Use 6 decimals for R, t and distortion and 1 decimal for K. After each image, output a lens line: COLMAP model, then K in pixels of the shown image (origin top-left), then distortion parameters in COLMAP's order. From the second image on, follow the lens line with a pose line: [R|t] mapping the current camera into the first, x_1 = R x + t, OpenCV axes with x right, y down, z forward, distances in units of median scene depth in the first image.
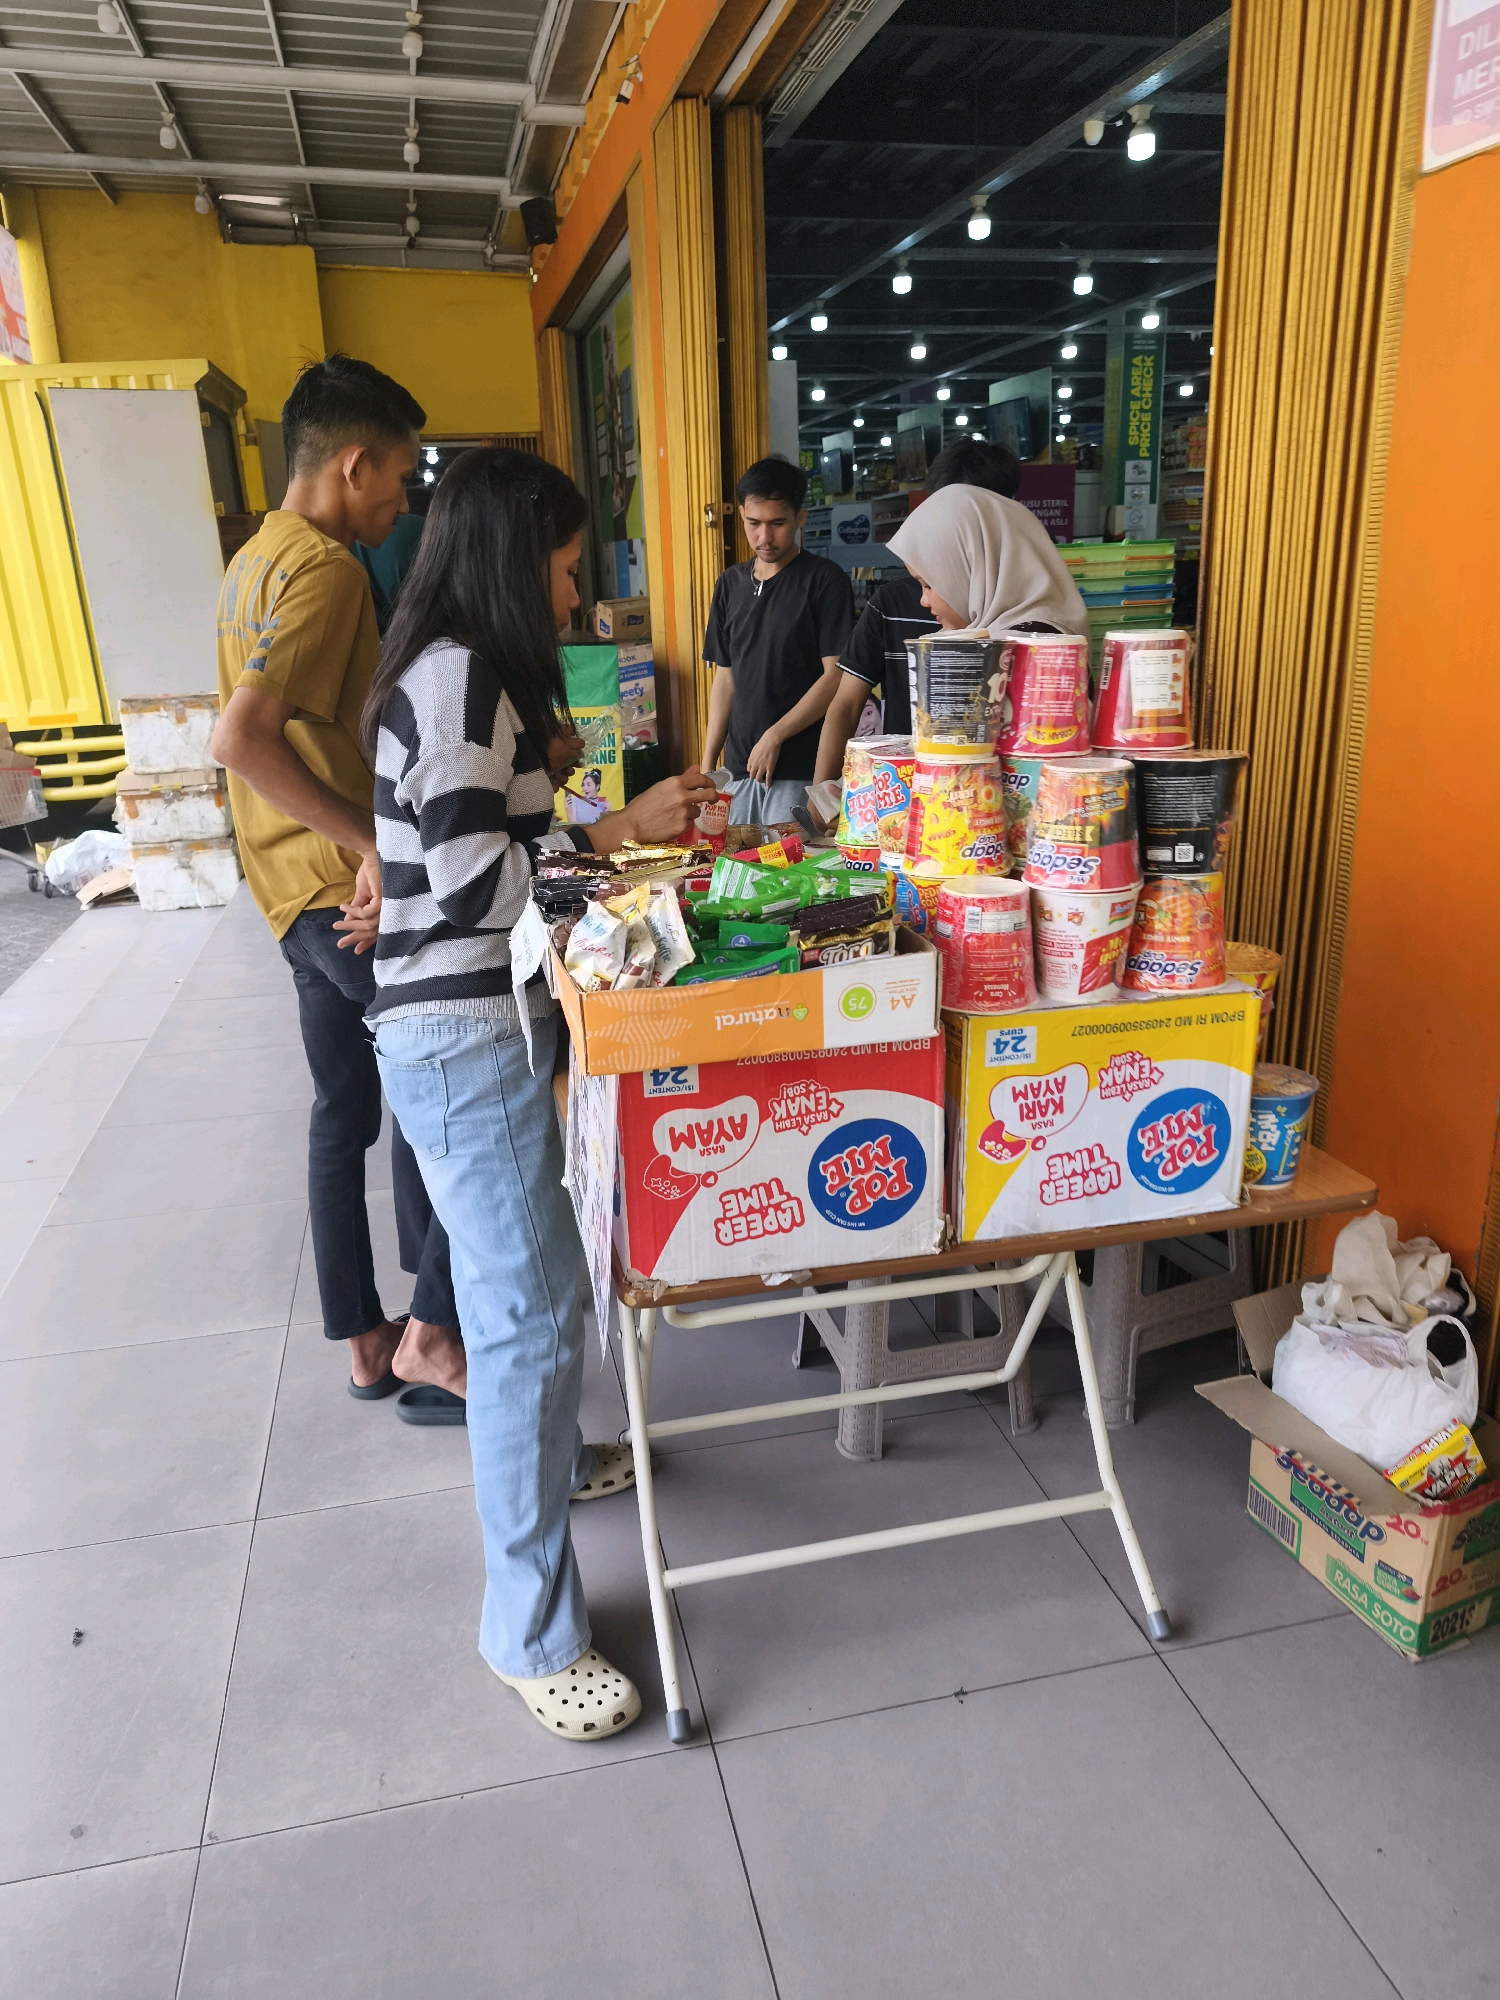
lens RADIAL K [[1402.7, 0, 745.8], [0, 1402.7, 989.6], [0, 0, 1]] dist [0.002911, -0.030069]
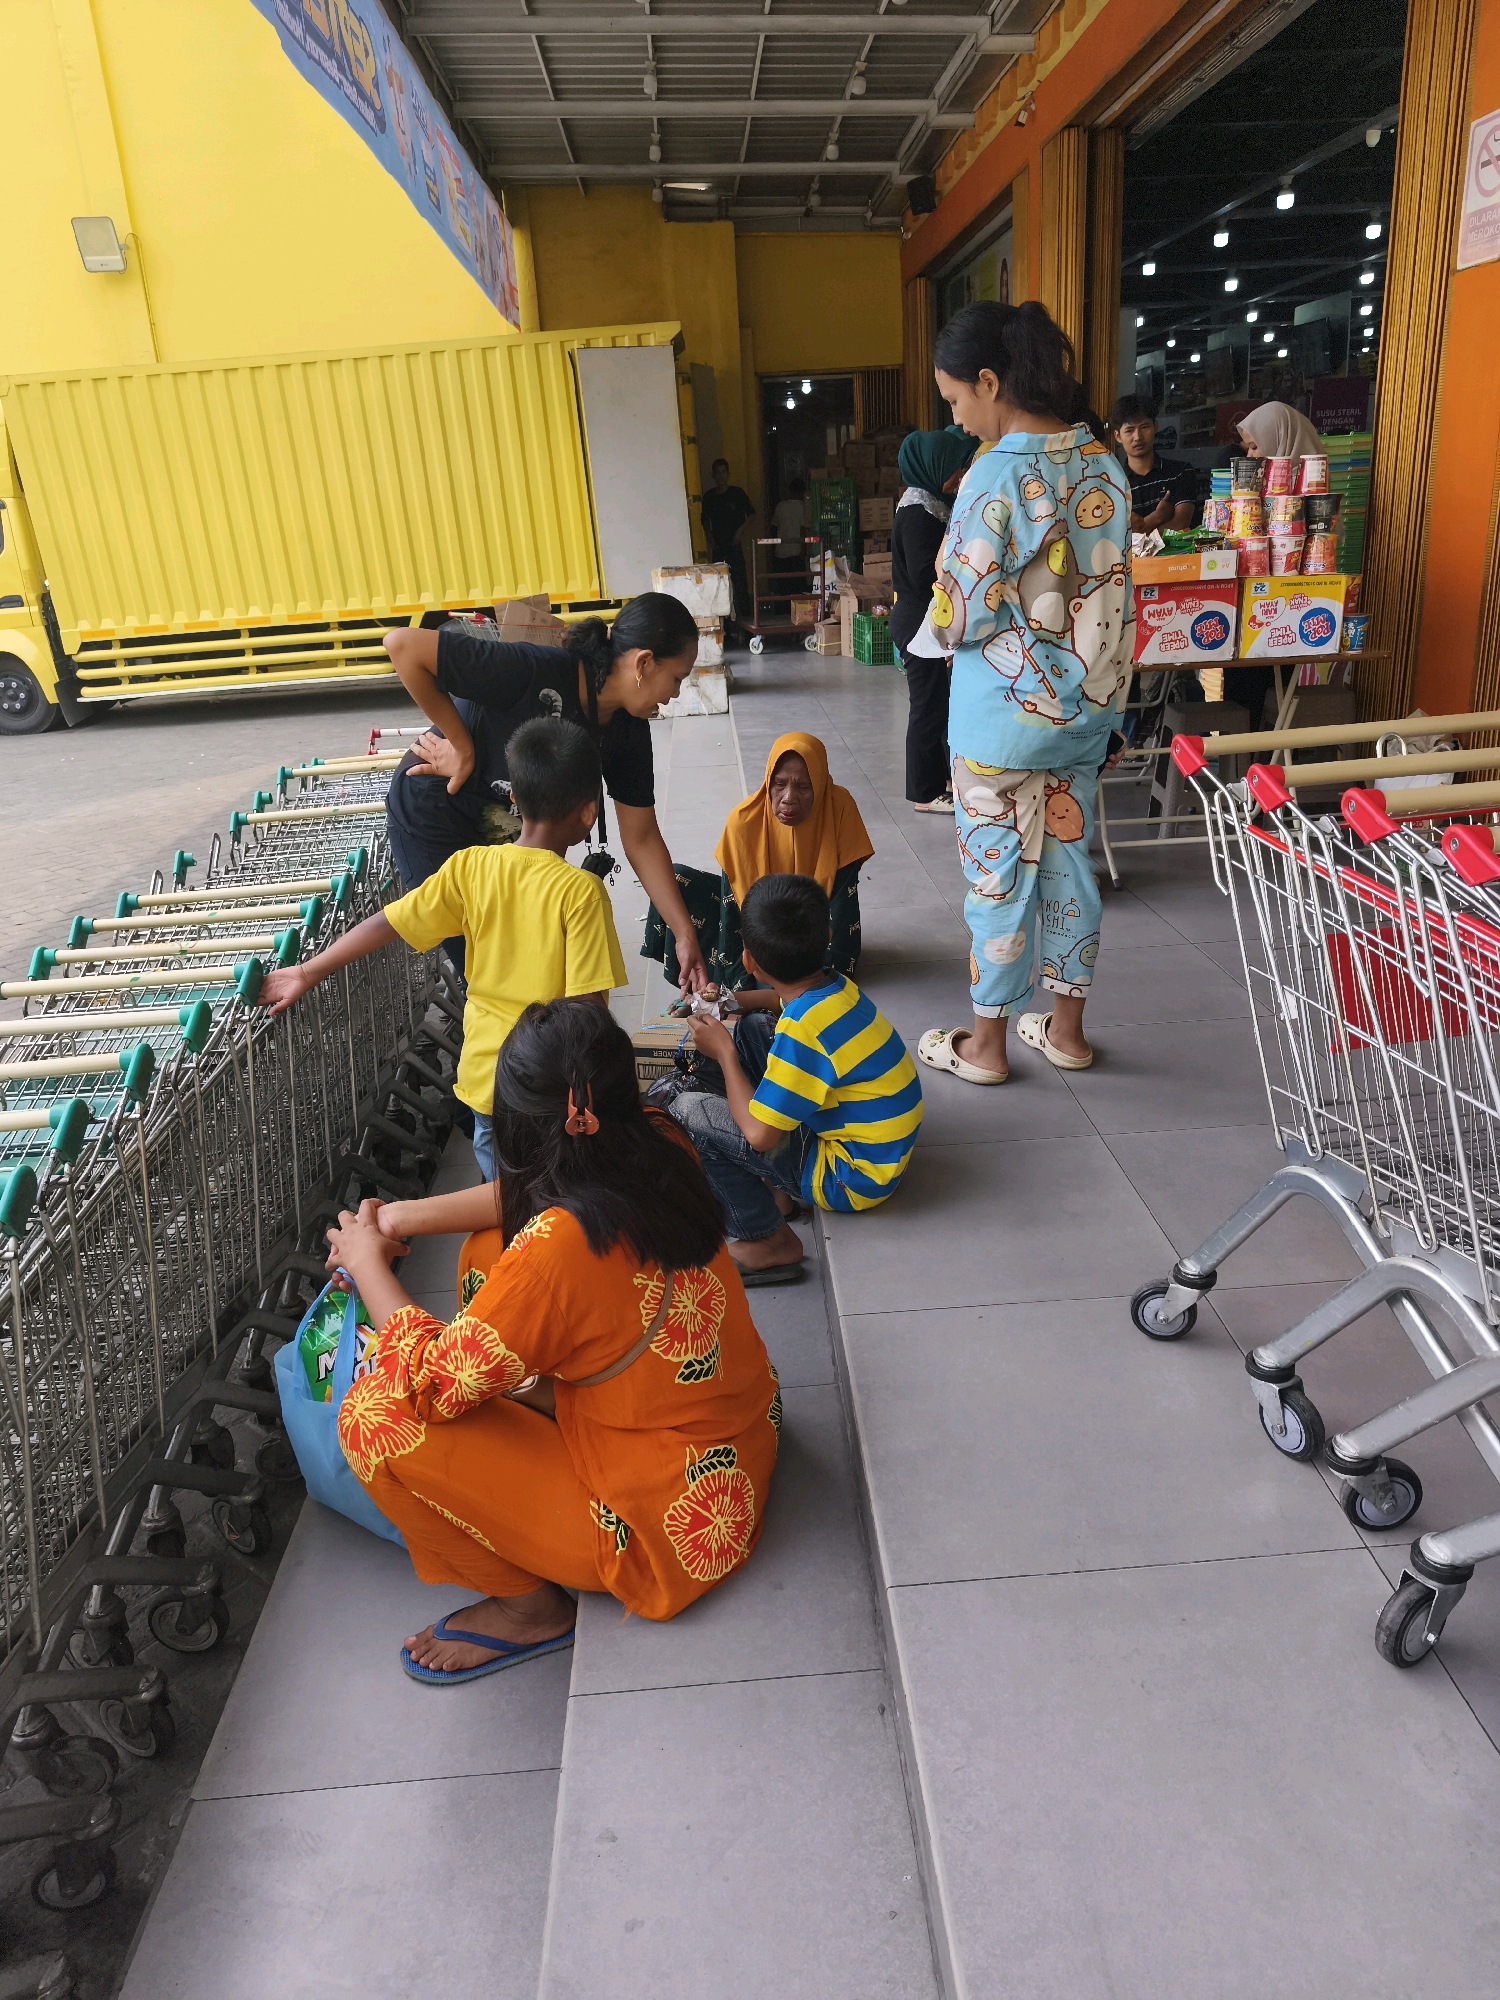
lens RADIAL K [[1402.7, 0, 745.8], [0, 1402.7, 989.6], [0, 0, 1]] dist [0.002911, -0.030069]
pose [[0.981980, 0.043225, -0.183976, -0.065638], [-0.034136, 0.998048, 0.052292, 0.164250], [0.185877, -0.045069, 0.981539, -0.471937]]
